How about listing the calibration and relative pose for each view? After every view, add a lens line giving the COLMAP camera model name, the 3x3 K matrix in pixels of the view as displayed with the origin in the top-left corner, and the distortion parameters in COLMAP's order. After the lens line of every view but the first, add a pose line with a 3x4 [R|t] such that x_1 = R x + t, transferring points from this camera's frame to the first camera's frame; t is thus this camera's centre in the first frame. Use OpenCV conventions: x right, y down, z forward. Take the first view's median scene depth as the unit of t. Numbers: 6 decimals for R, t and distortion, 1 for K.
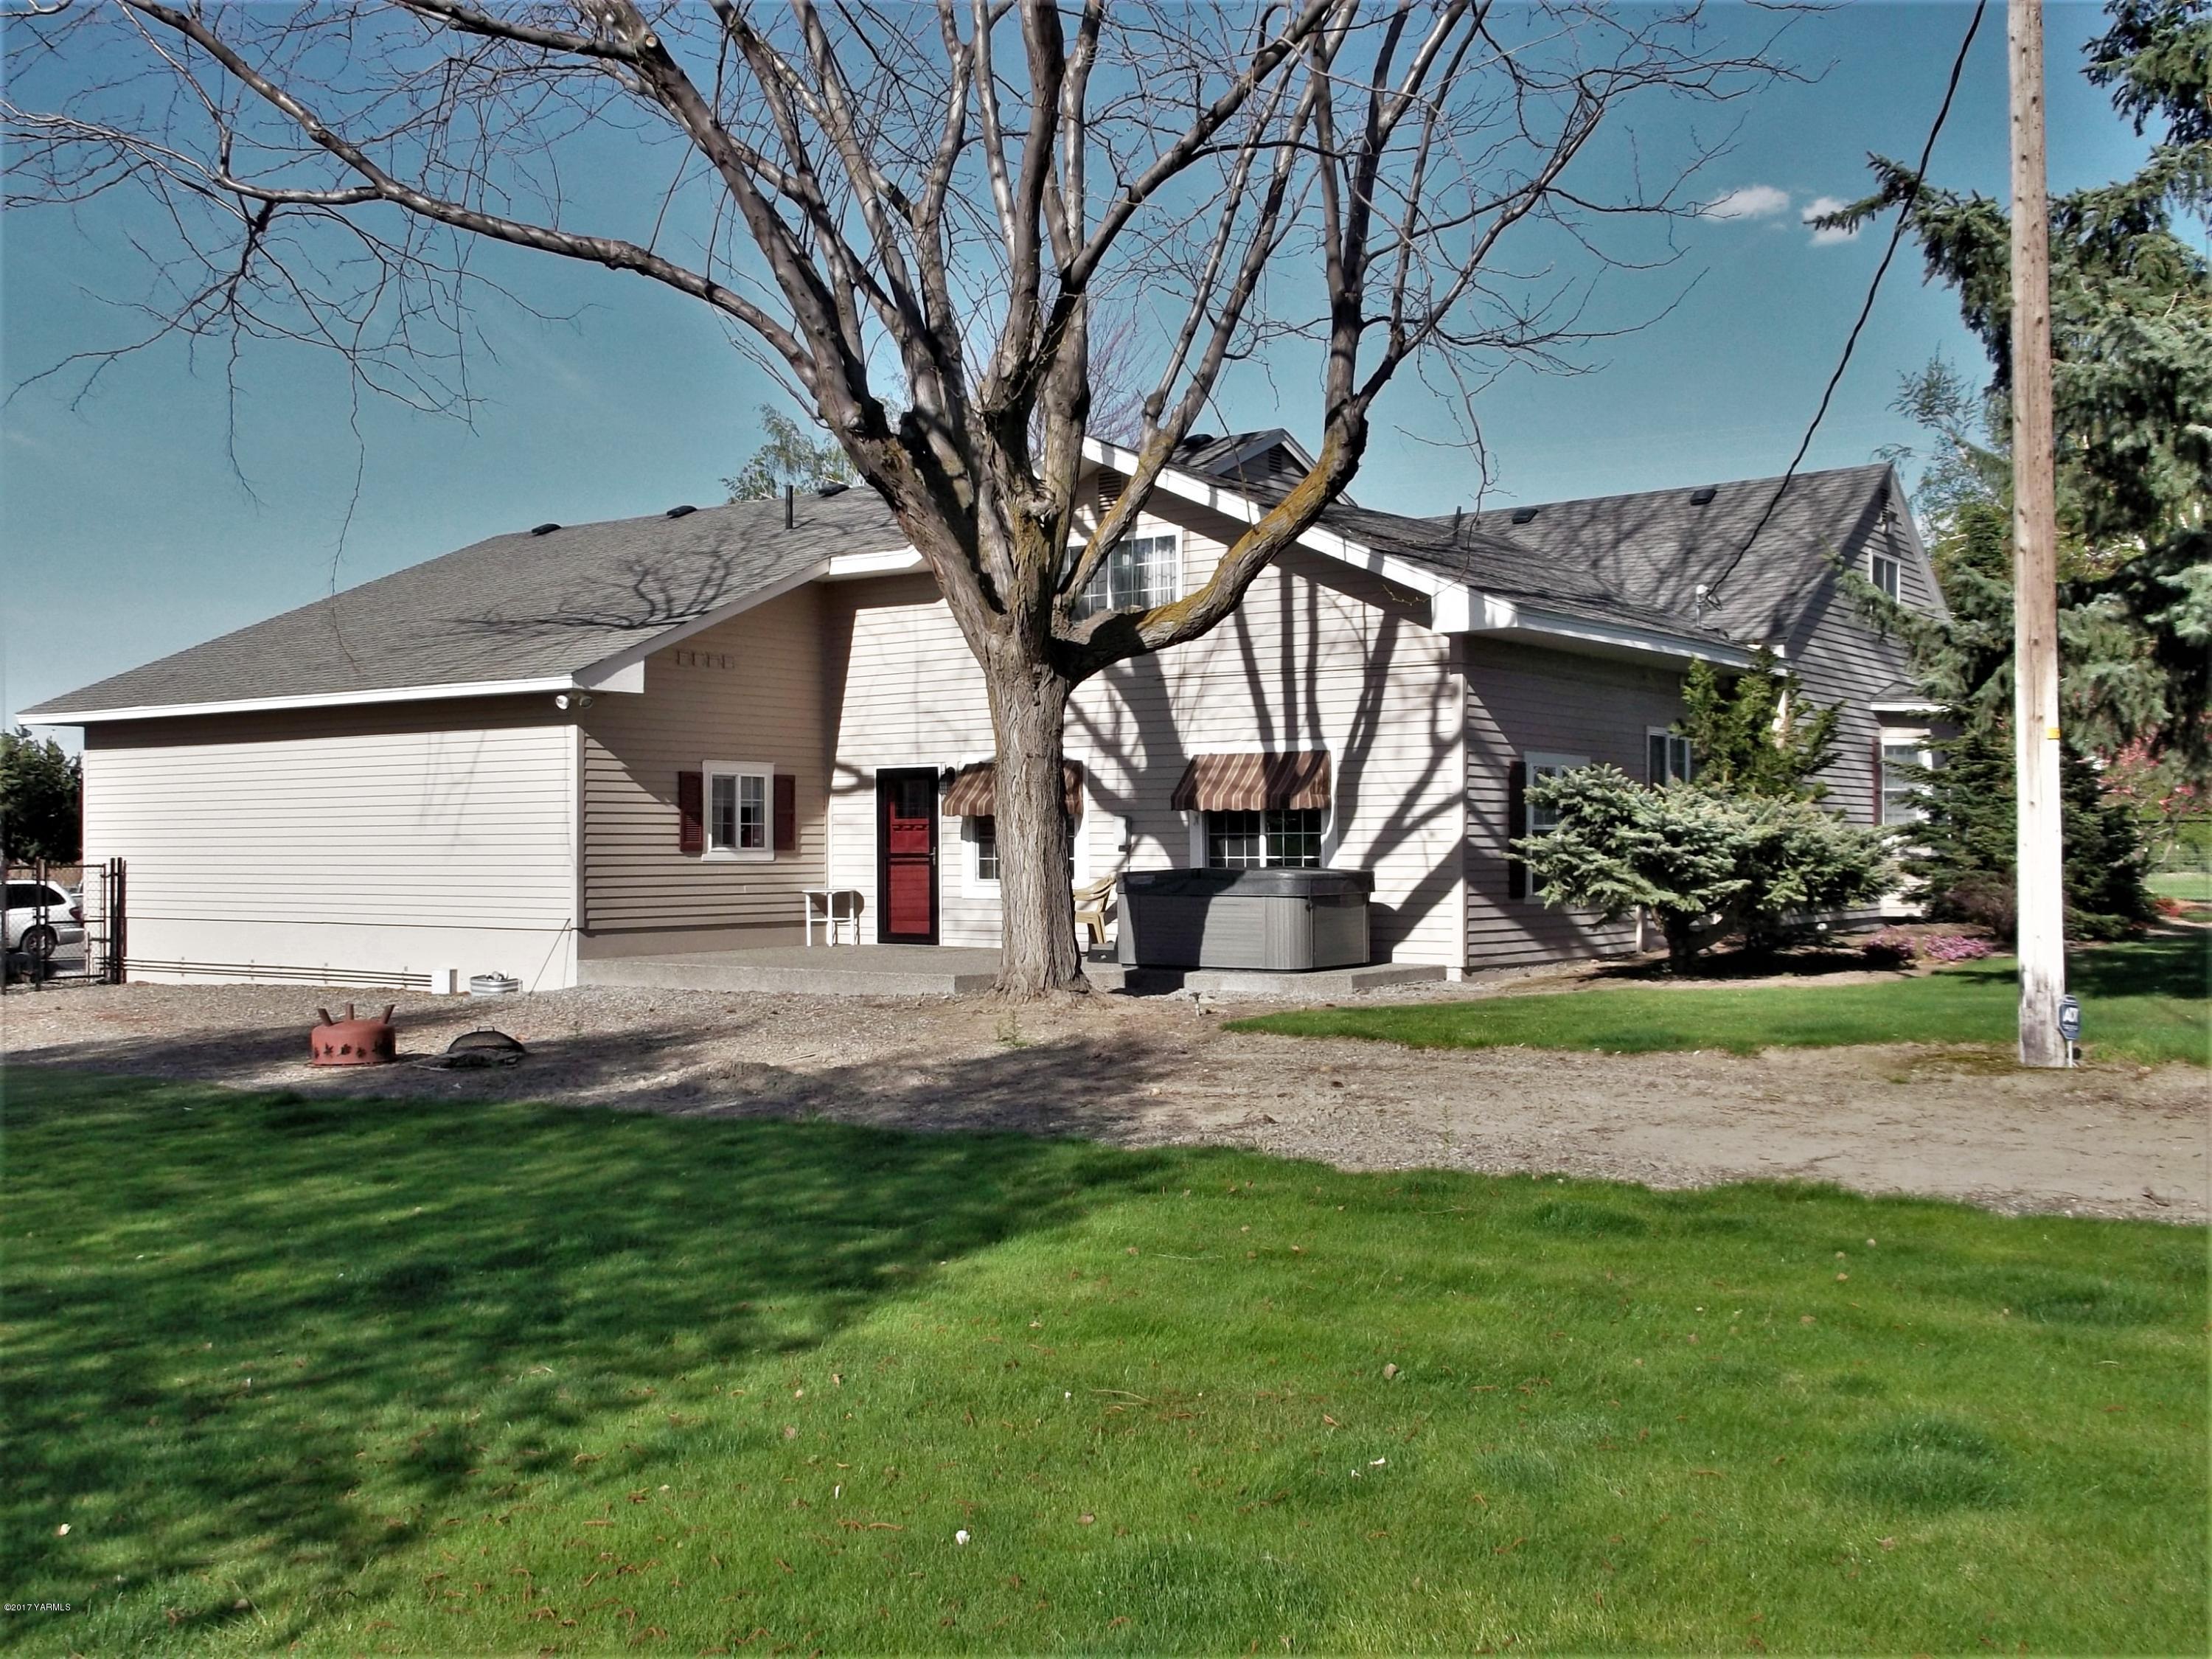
lens RADIAL K [[2199.1, 0, 1101.8], [0, 2199.1, 817.0], [0, 0, 1]] dist [0.005068, 0.000000]
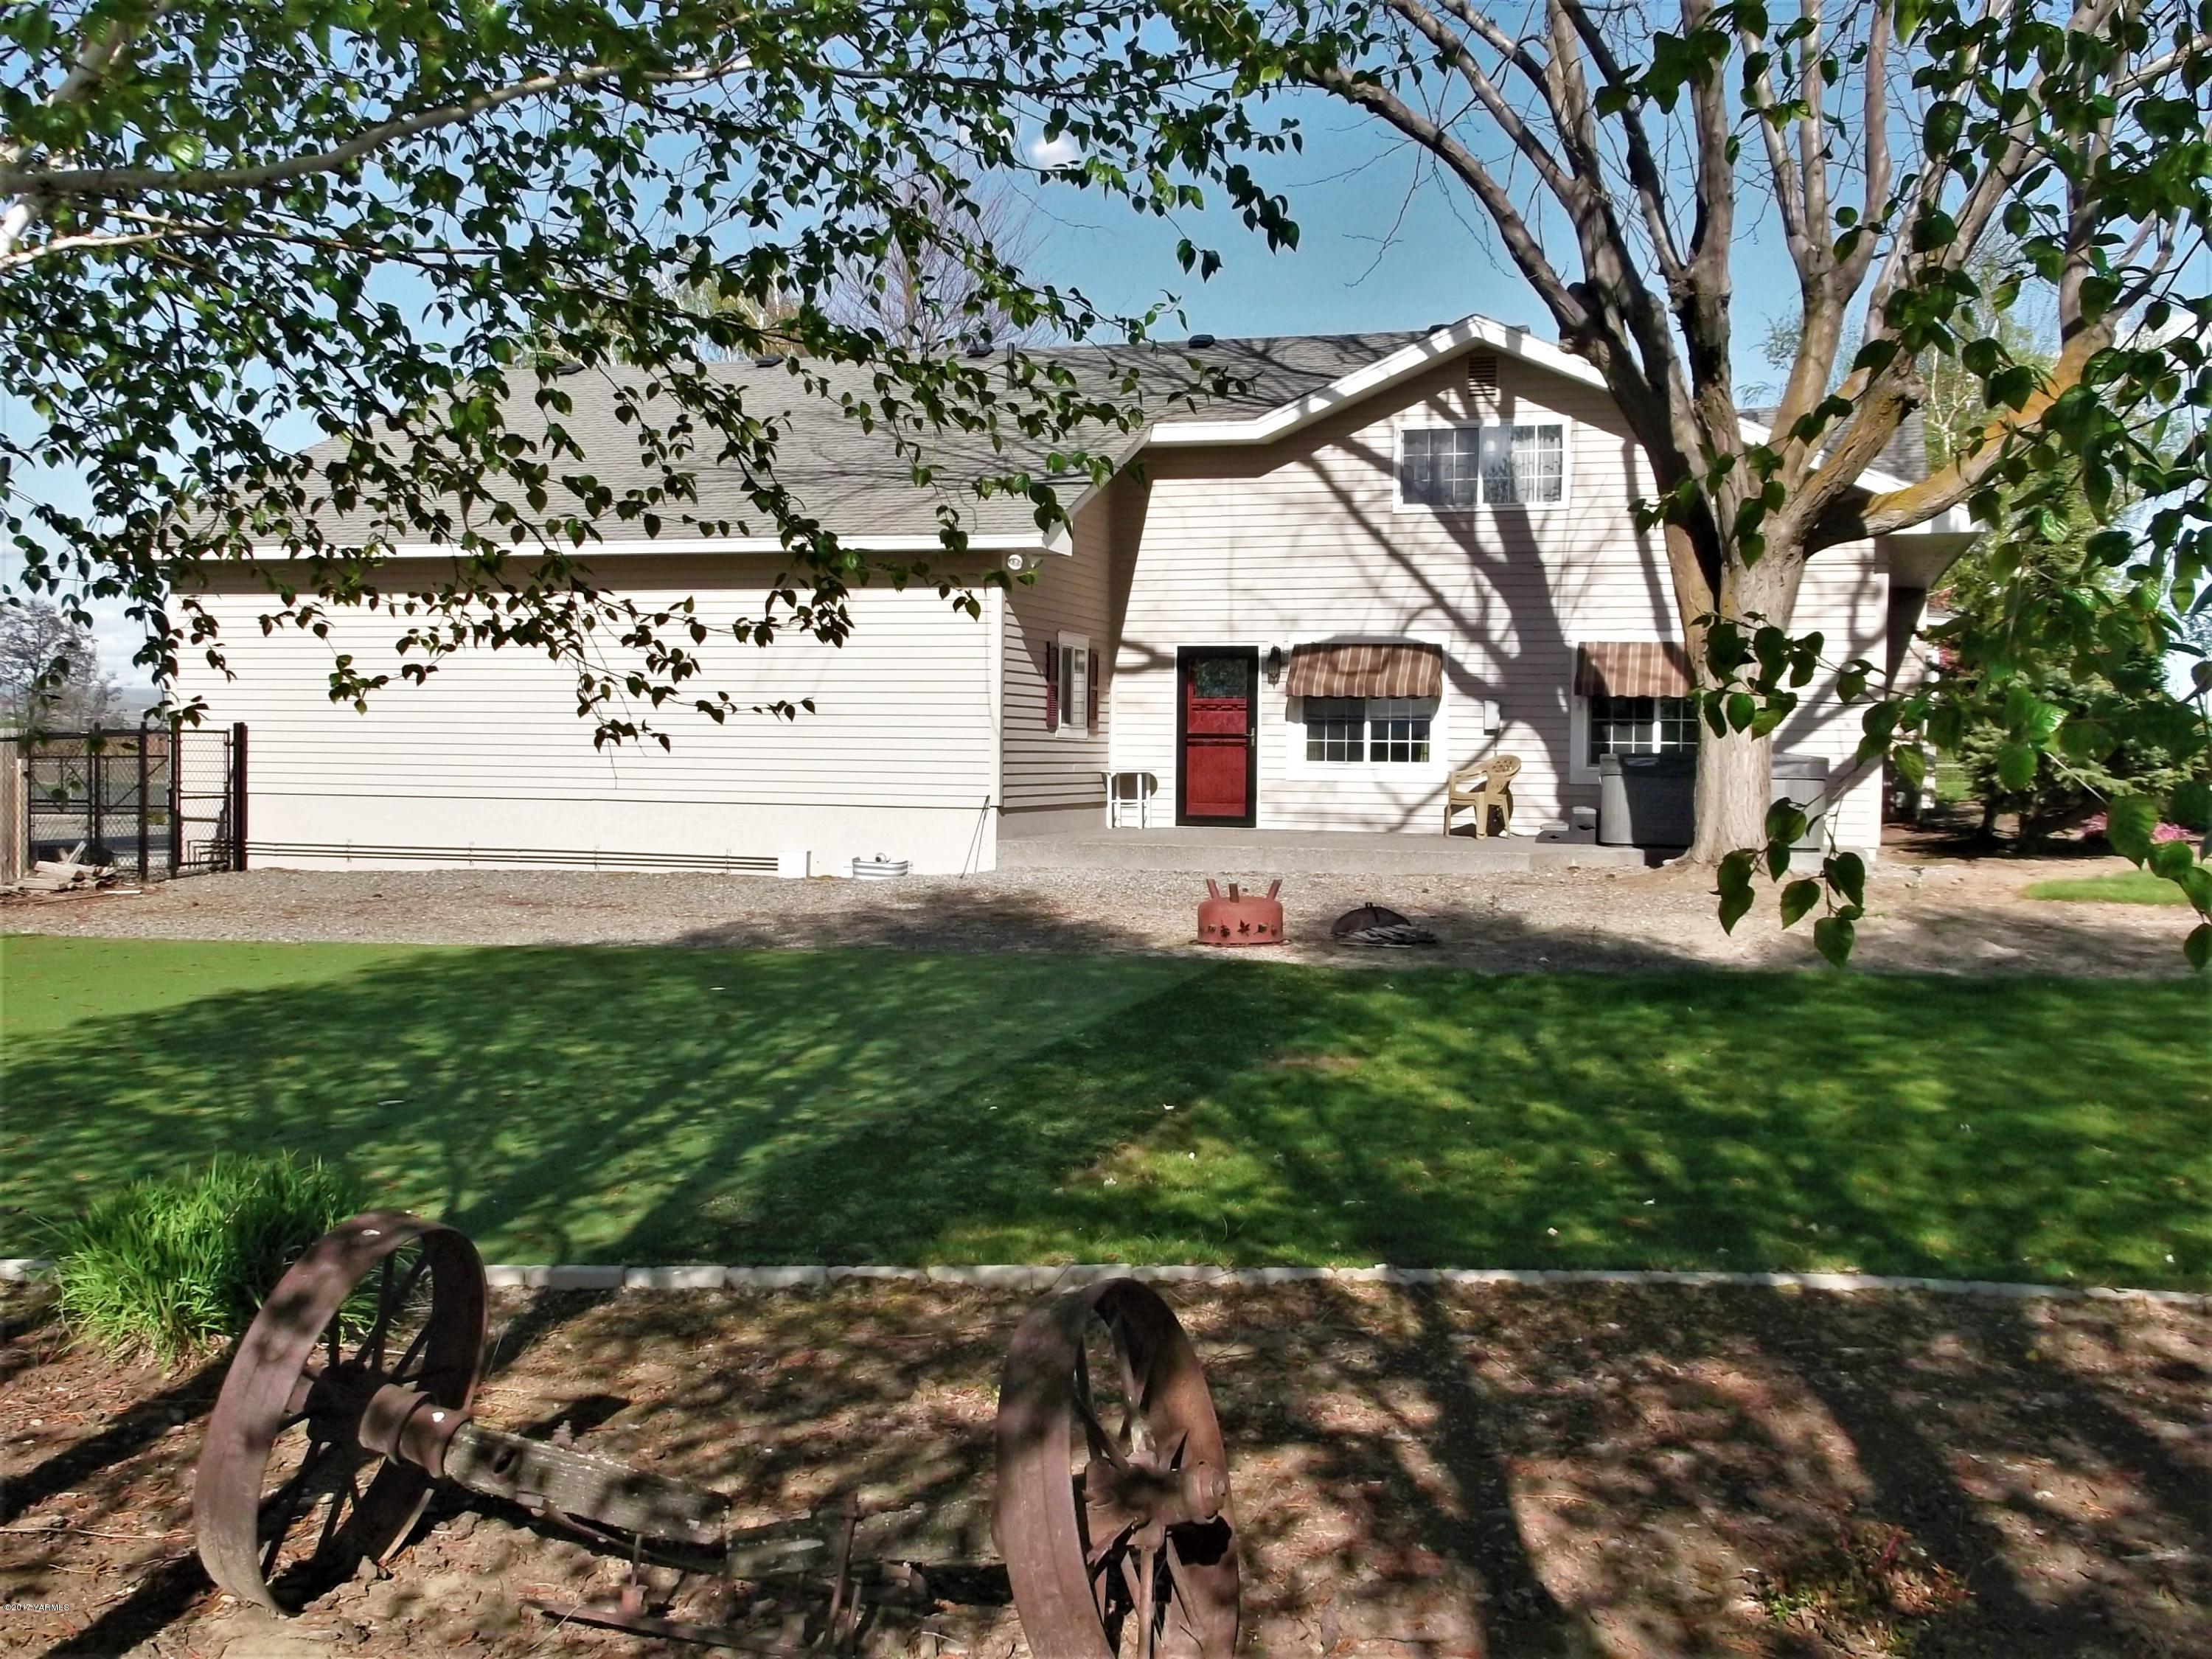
lens RADIAL K [[2199.1, 0, 1106.8], [0, 2199.1, 843.5], [0, 0, 1]] dist [0.005068, 0.000000]
pose [[0.938627, 0.002310, 0.344925, -0.482133], [-0.021516, 0.998422, 0.051864, 0.015747], [-0.344261, -0.056103, 0.937196, 0.100334]]
